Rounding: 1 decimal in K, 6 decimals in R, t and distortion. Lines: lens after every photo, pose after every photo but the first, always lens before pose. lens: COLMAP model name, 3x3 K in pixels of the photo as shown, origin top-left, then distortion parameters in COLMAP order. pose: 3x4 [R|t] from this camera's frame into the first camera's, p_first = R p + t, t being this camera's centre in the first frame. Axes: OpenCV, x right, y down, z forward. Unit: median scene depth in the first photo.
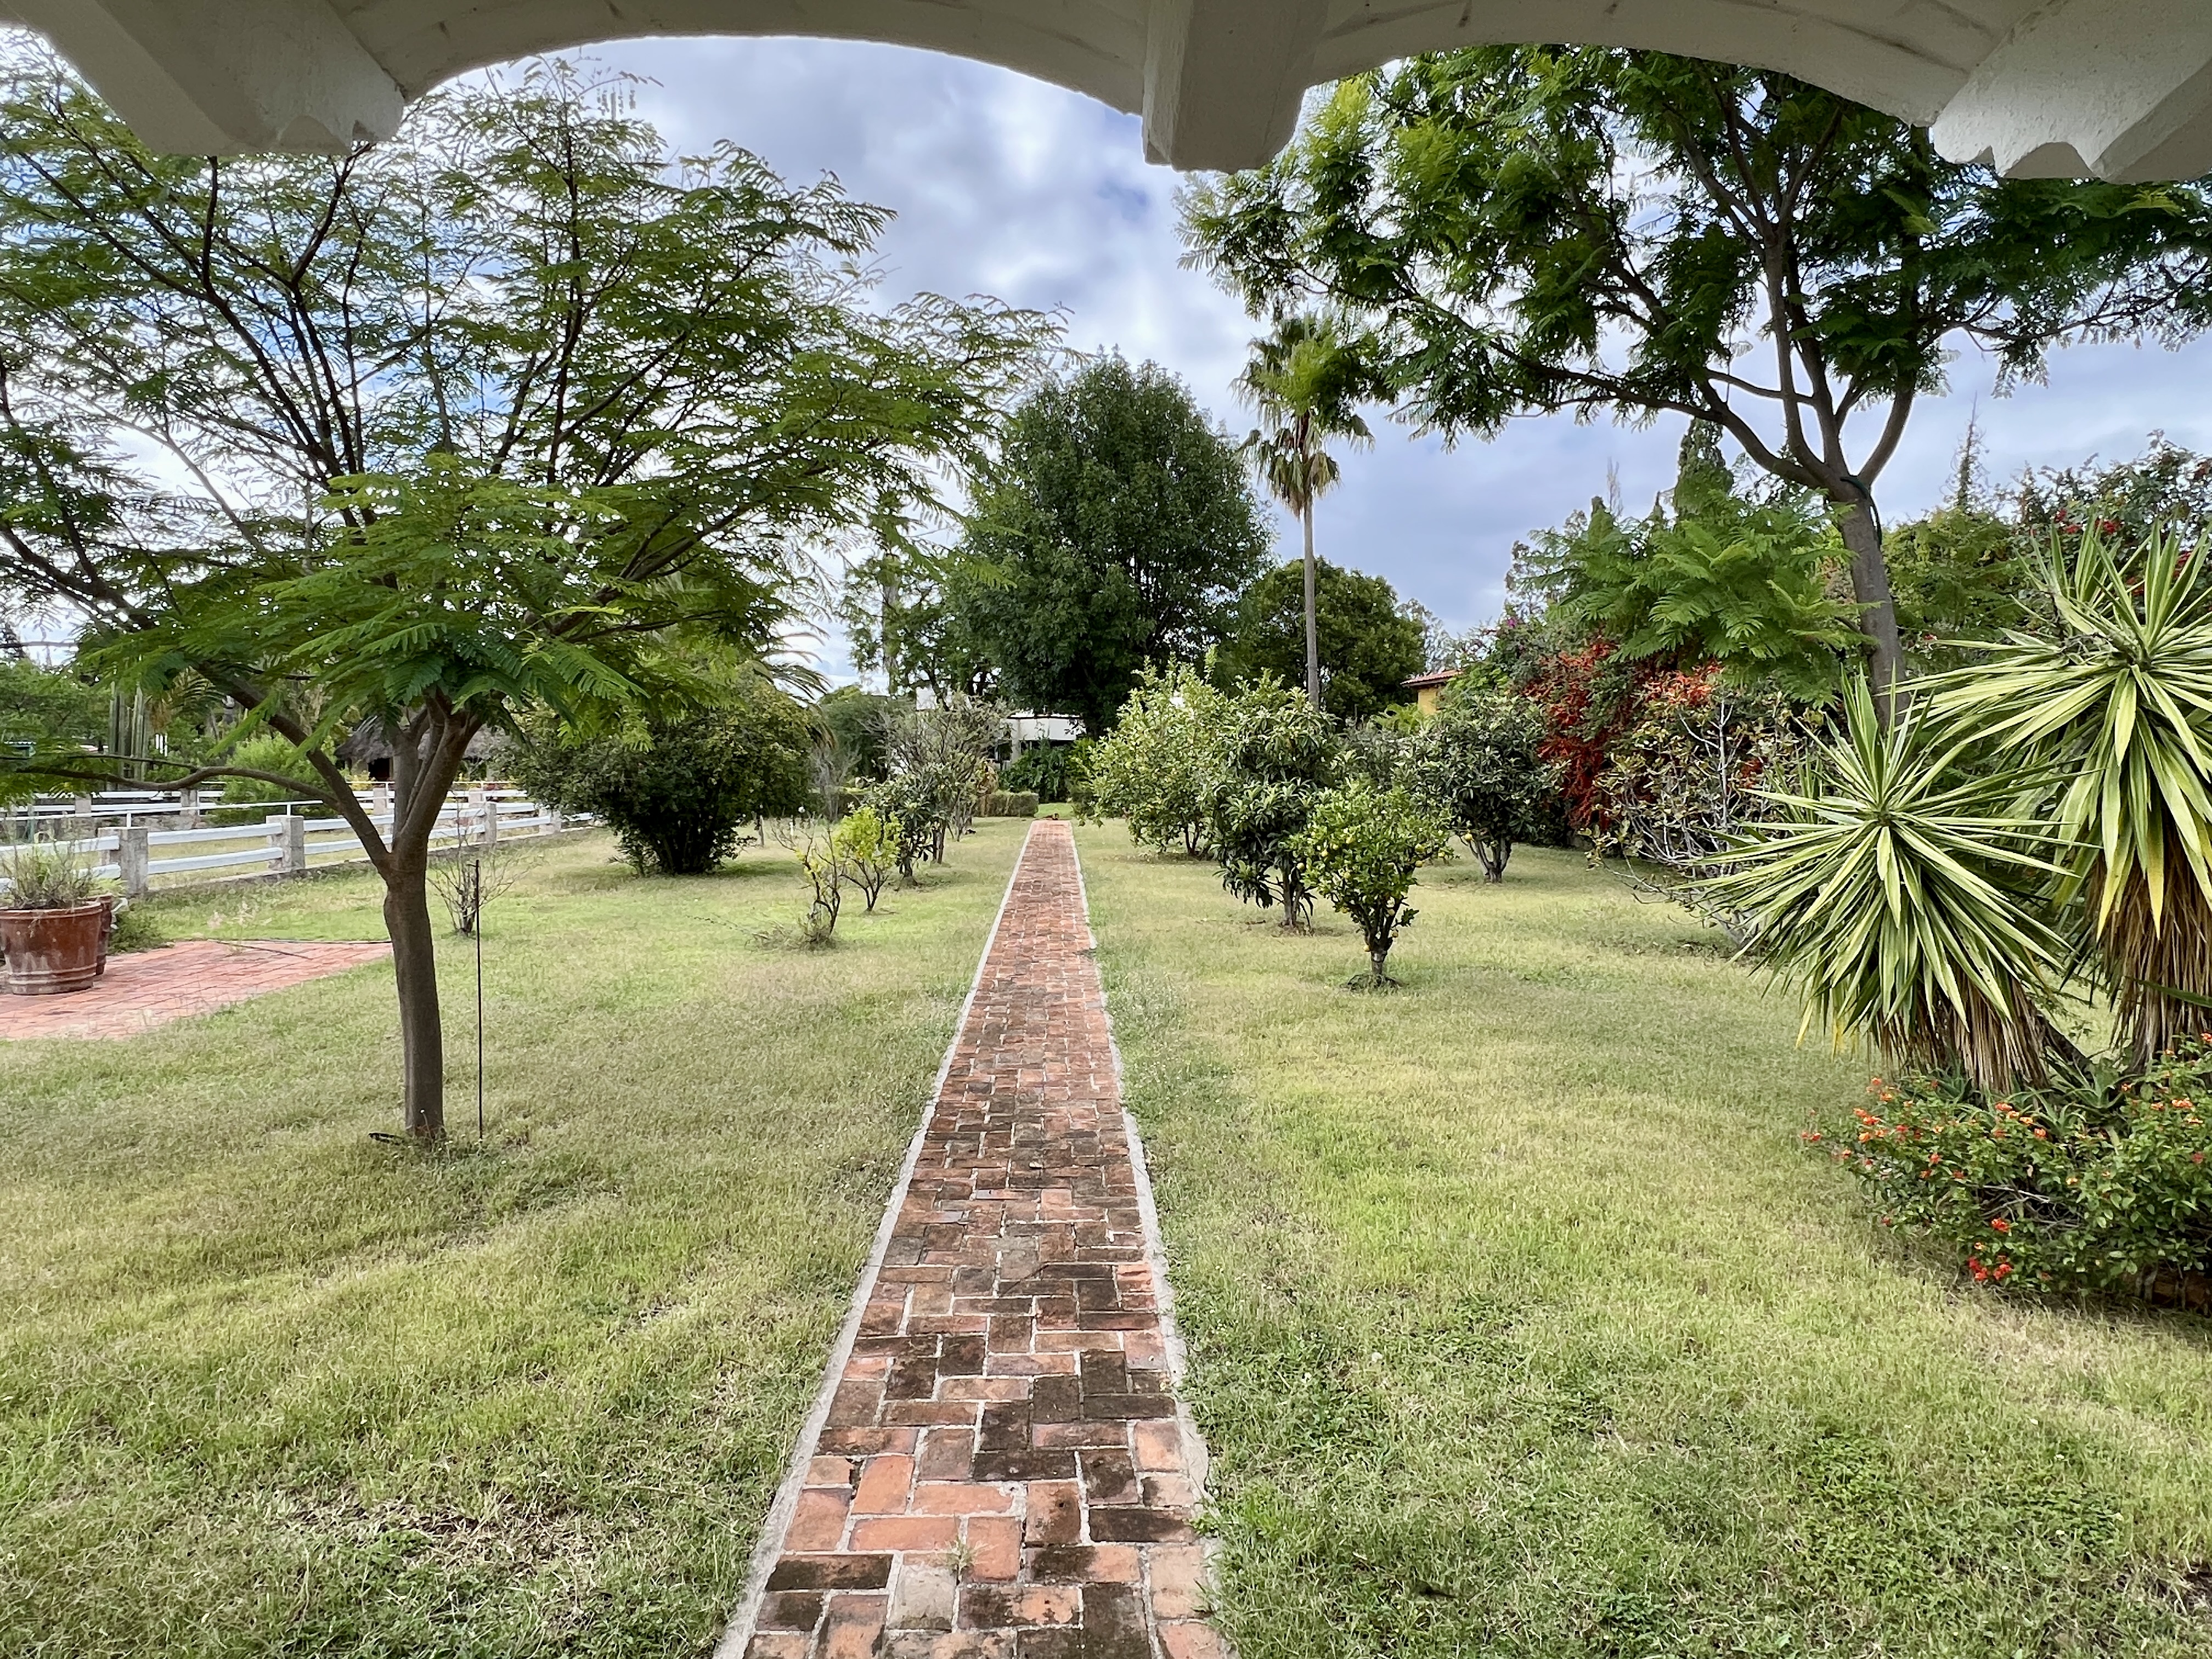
lens RADIAL K [[1293.6, 0, 1103.2], [0, 1293.6, 836.3], [0, 0, 1]] dist [-0.008563, 0.000681]
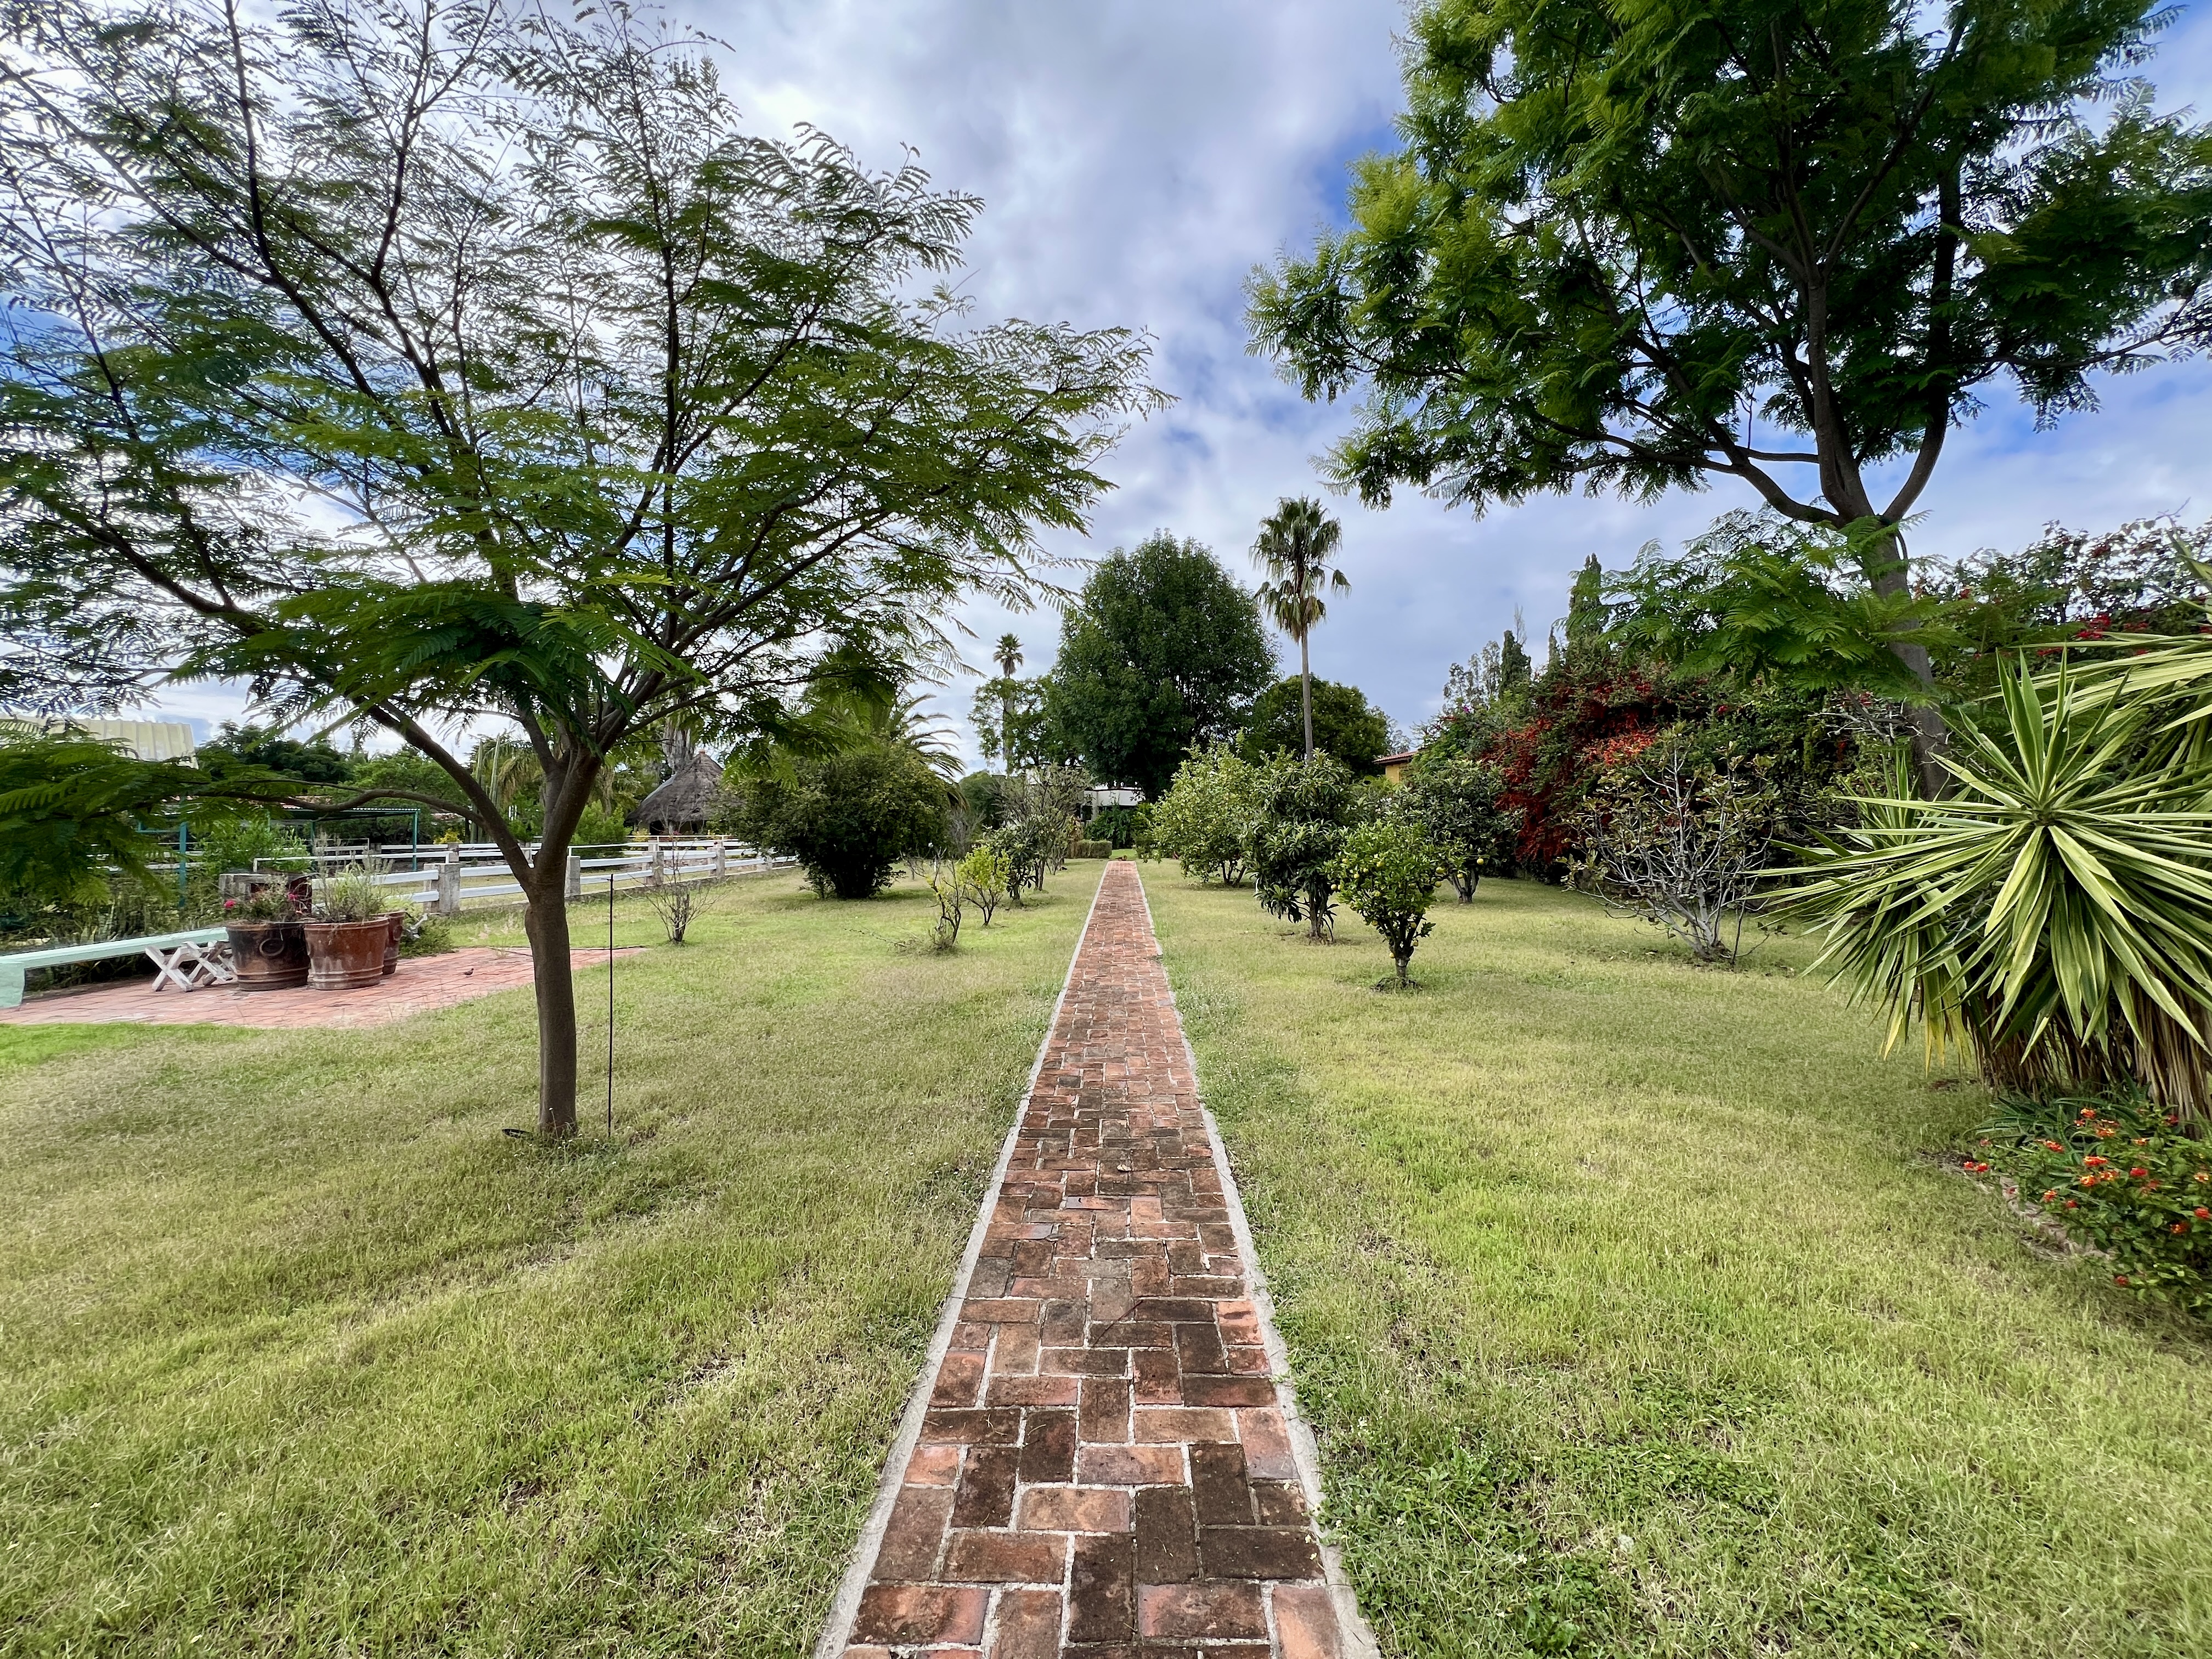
lens RADIAL K [[887.7, 0, 1118.7], [0, 887.7, 822.7], [0, 0, 1]] dist [-0.002698, -0.000680]
pose [[0.999189, -0.004183, -0.040056, -0.019968], [0.001788, 0.998219, -0.059622, 0.015792], [0.040234, 0.059502, 0.997417, 0.207474]]
